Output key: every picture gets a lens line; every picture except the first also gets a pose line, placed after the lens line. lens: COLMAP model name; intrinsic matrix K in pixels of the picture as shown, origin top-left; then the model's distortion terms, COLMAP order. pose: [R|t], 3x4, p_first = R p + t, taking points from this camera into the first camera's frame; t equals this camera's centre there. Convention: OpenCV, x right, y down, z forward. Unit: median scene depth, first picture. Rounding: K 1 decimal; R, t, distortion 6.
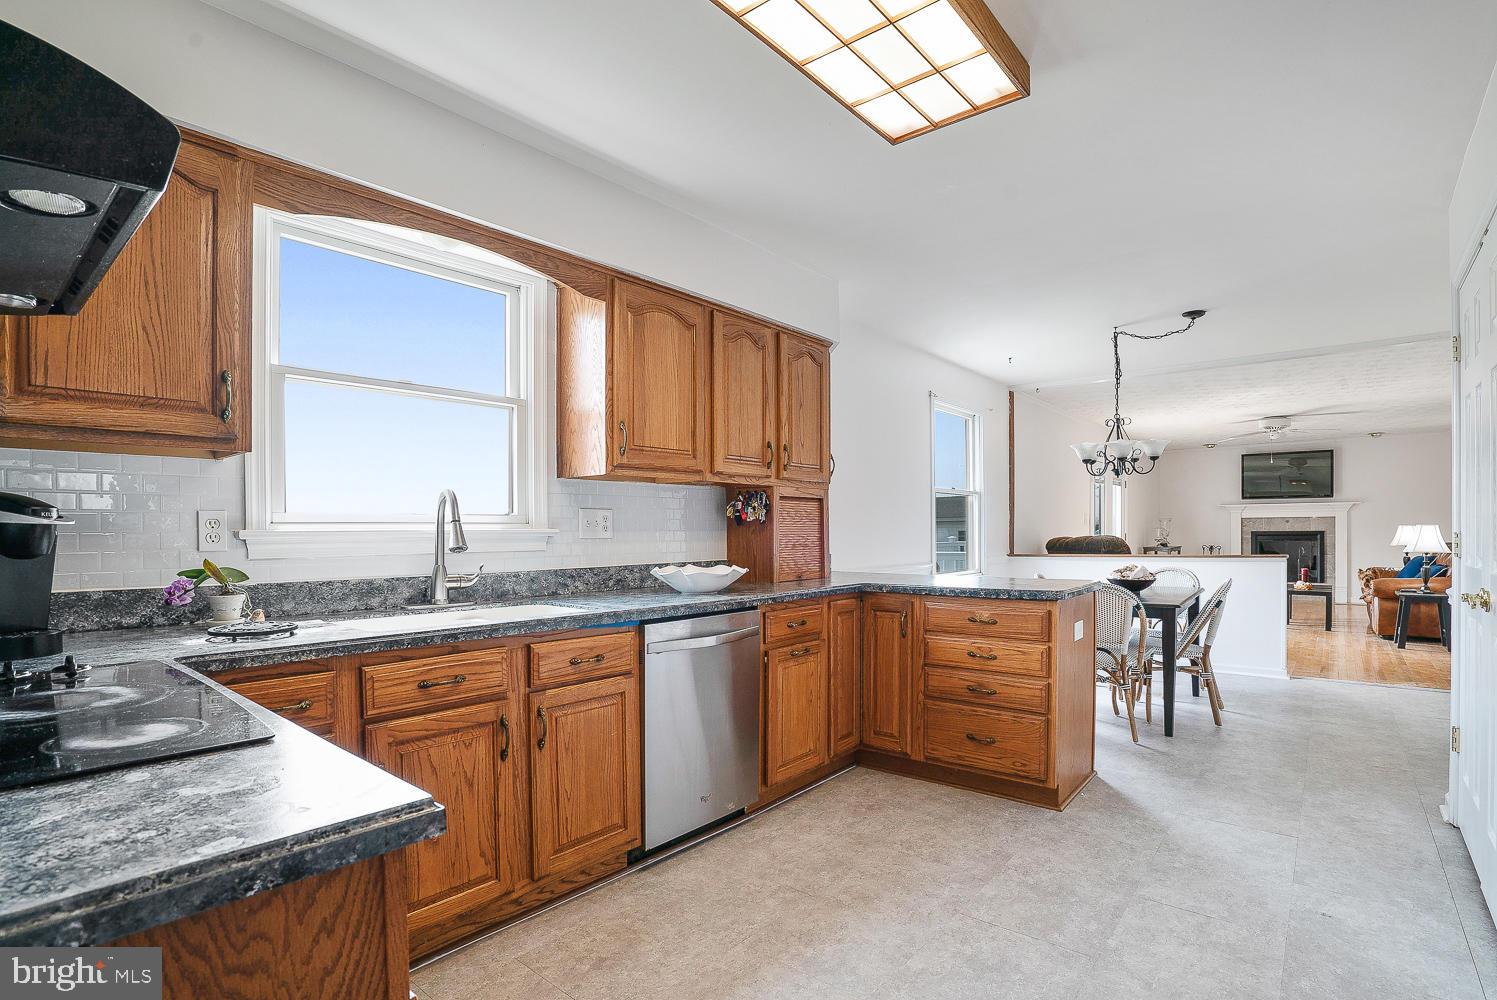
lens RADIAL K [[736.2, 0, 744.4], [0, 736.2, 529.8], [0, 0, 1]] dist [-0.034473, 0.000551]
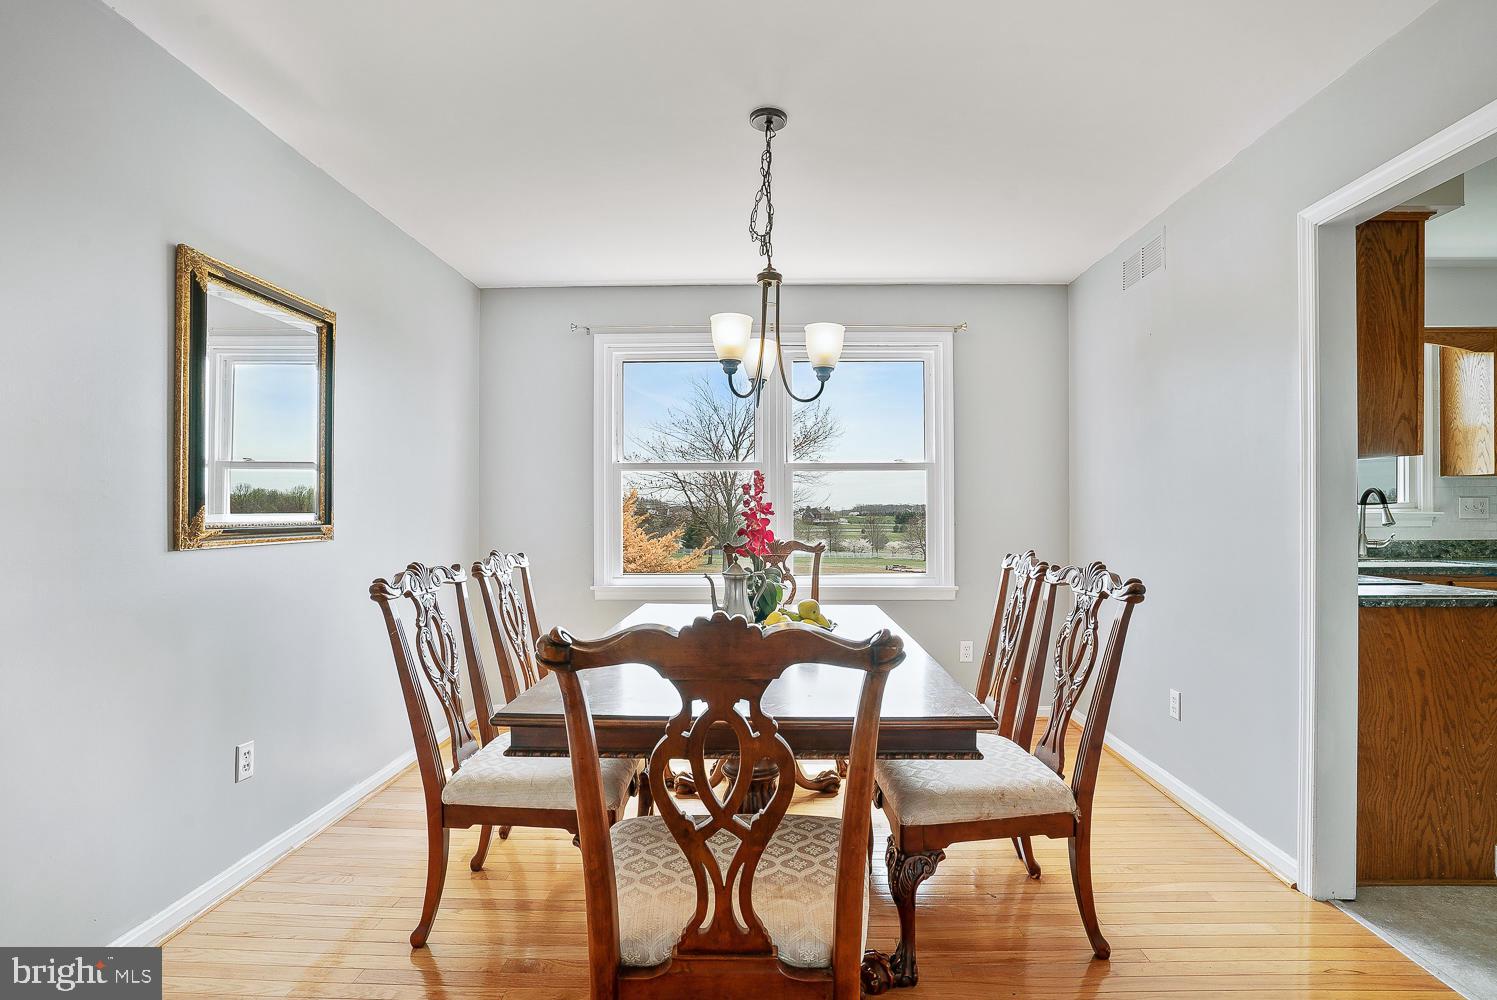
lens RADIAL K [[712.3, 0, 753.6], [0, 712.3, 508.9], [0, 0, 1]] dist [-0.037273, 0.000902]
pose [[0.628906, 0.001567, -0.777479, -0.068492], [-0.001226, 0.999999, 0.001023, -0.007407], [0.777480, 0.000310, 0.628907, -1.039486]]
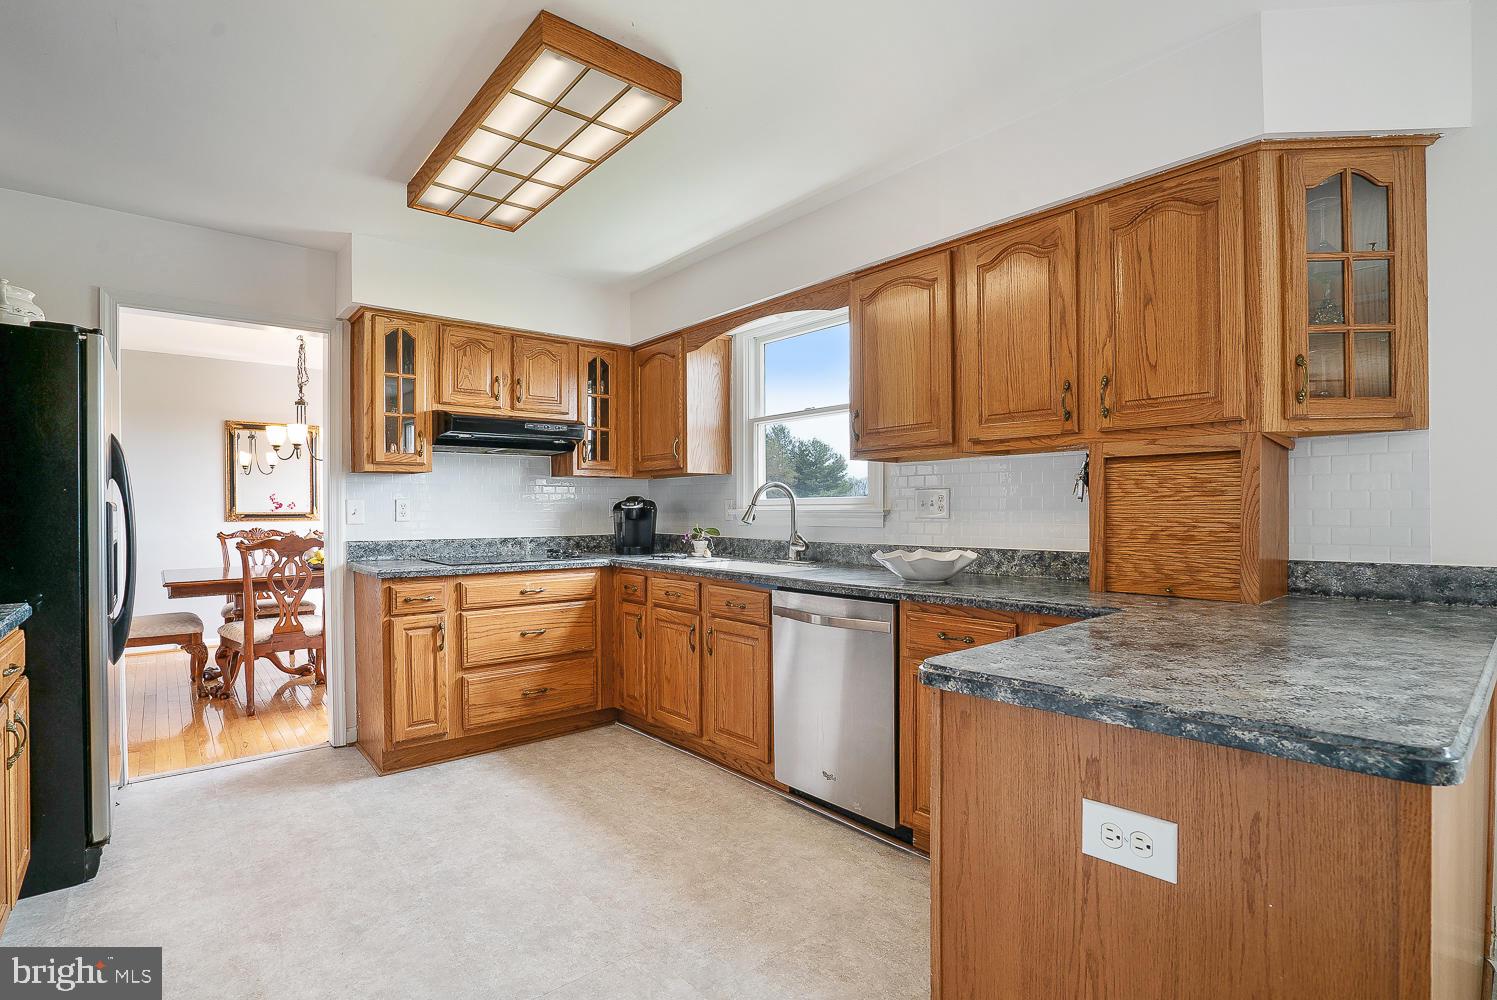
lens RADIAL K [[712.3, 0, 753.6], [0, 712.3, 508.9], [0, 0, 1]] dist [-0.037273, 0.000902]
pose [[-0.152092, 0.002282, -0.988364, 0.983927], [0.002202, 0.999996, 0.001970, -0.004304], [0.988364, -0.001876, -0.152096, 1.112720]]
